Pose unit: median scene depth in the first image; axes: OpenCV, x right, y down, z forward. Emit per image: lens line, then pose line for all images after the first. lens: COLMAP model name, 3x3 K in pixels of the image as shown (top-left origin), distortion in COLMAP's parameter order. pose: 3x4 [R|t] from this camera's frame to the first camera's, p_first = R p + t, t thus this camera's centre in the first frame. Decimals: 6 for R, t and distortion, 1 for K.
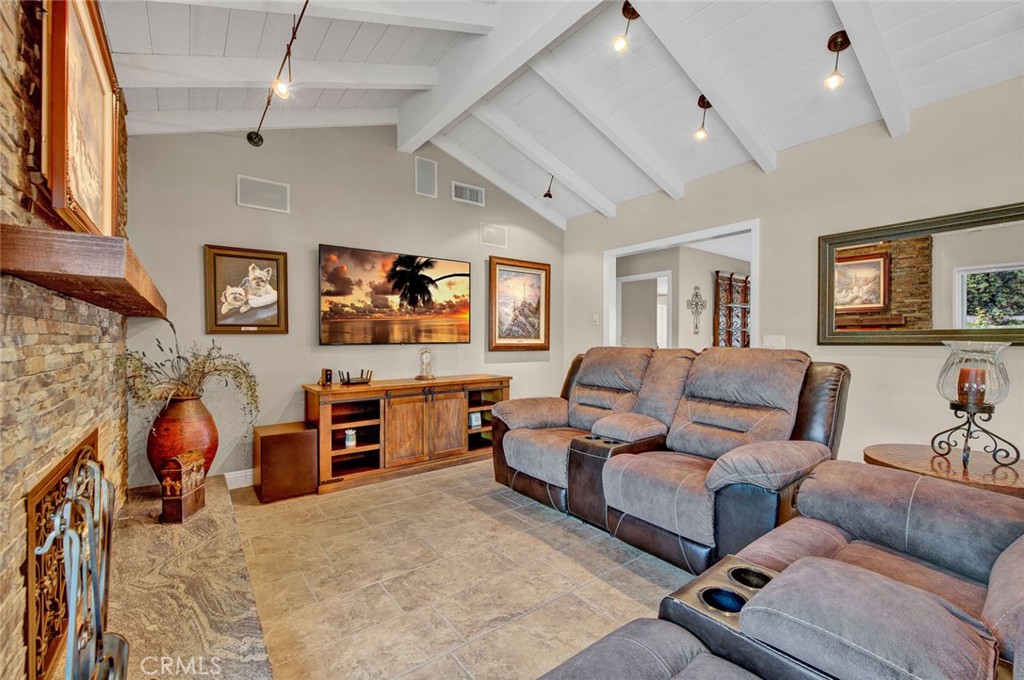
lens RADIAL K [[424.6, 0, 535.5], [0, 424.6, 321.7], [0, 0, 1]] dist [-0.001374, -0.000037]
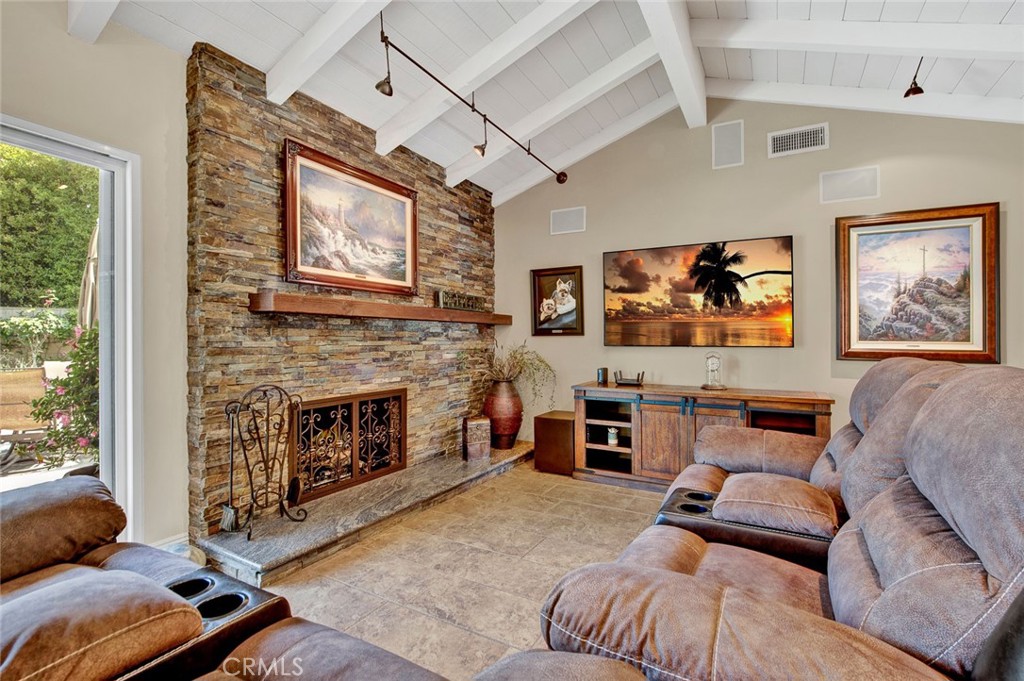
lens RADIAL K [[447.3, 0, 511.2], [0, 447.3, 319.5], [0, 0, 1]] dist [-0.002291, -0.000339]
pose [[0.401905, -0.037397, -0.914917, 0.451729], [0.031358, 0.999142, -0.027064, 0.011689], [0.915144, -0.017813, 0.402733, 0.330629]]
